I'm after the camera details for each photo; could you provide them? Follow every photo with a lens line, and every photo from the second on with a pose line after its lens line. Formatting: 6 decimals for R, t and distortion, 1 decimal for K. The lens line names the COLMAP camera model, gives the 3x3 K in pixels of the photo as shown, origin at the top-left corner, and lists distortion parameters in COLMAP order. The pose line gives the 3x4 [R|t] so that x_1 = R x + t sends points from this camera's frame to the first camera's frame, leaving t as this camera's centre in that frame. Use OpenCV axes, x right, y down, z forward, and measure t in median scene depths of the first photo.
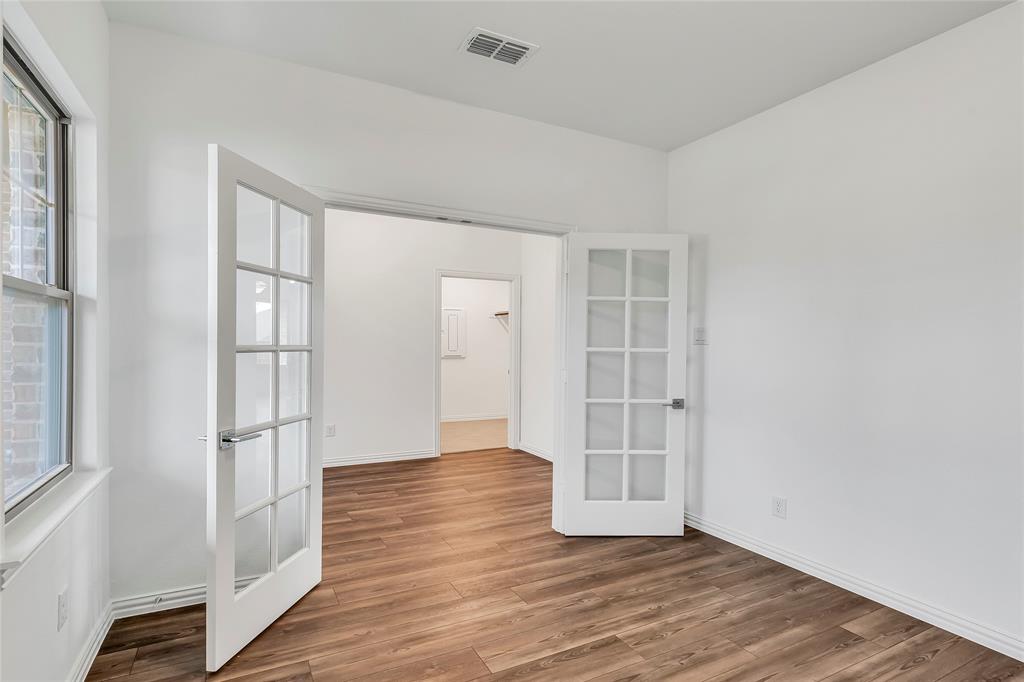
lens RADIAL K [[465.3, 0, 507.1], [0, 465.3, 345.3], [0, 0, 1]] dist [-0.004485, 0.001433]
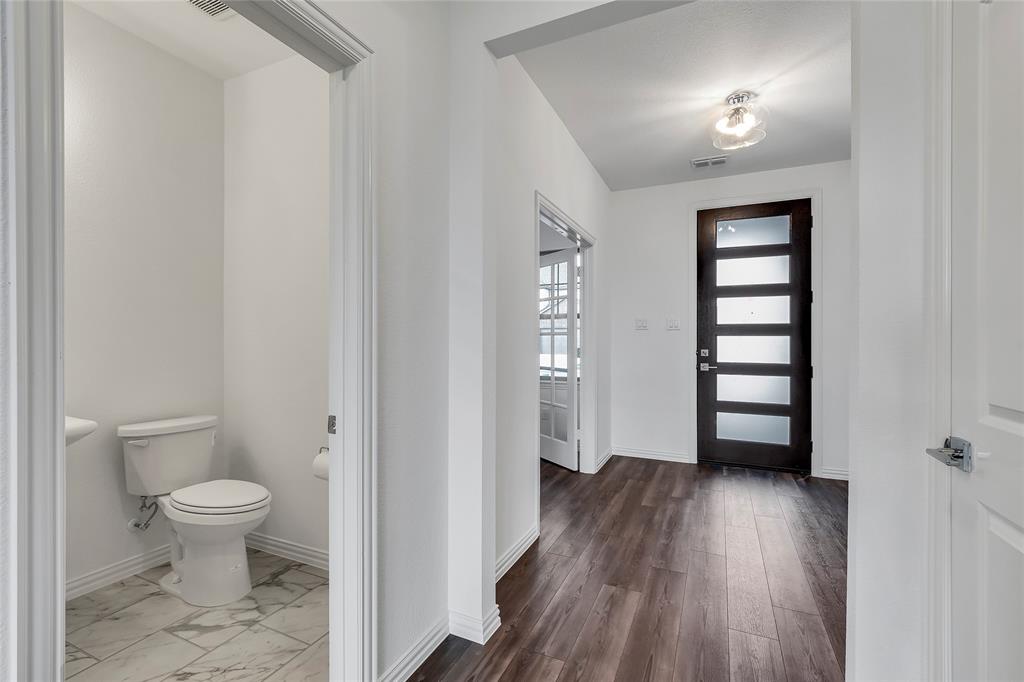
lens RADIAL K [[465.3, 0, 472.3], [0, 465.3, 334.6], [0, 0, 1]] dist [-0.004485, 0.001433]
pose [[-0.795112, -0.012731, -0.606328, 0.847853], [-0.014305, 0.999895, -0.002236, 0.018412], [0.606293, 0.006895, -0.795211, 1.931286]]
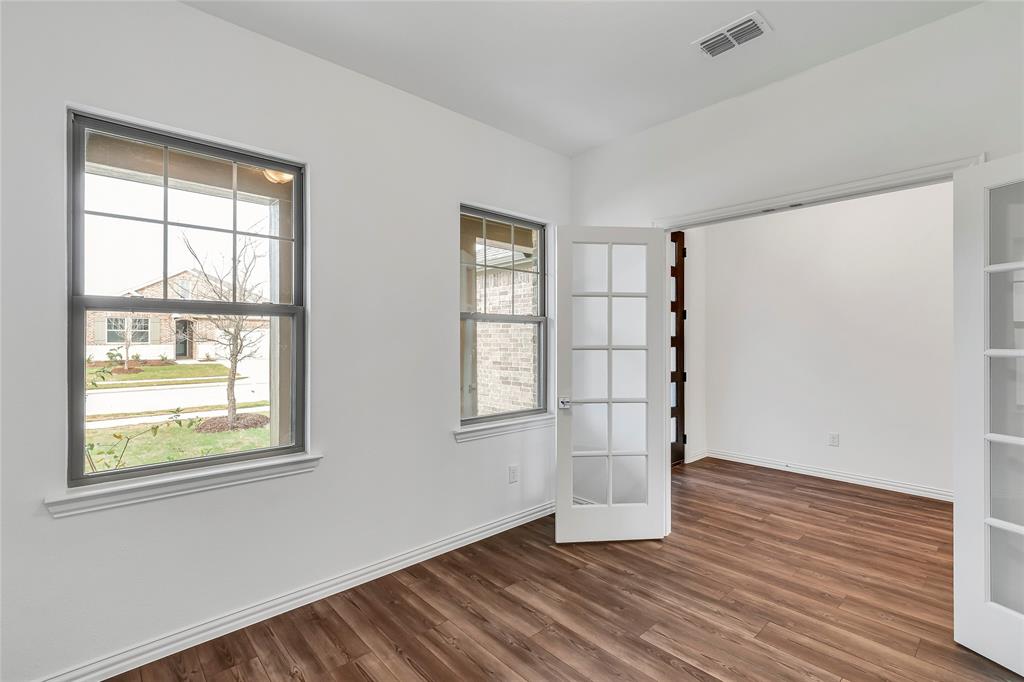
lens RADIAL K [[465.3, 0, 506.9], [0, 465.3, 336.3], [0, 0, 1]] dist [-0.004485, 0.001433]
pose [[0.291669, -0.018885, -0.956333, 0.599667], [-0.003352, 0.999779, -0.020766, 0.001624], [0.956514, 0.009262, 0.291541, 0.223233]]
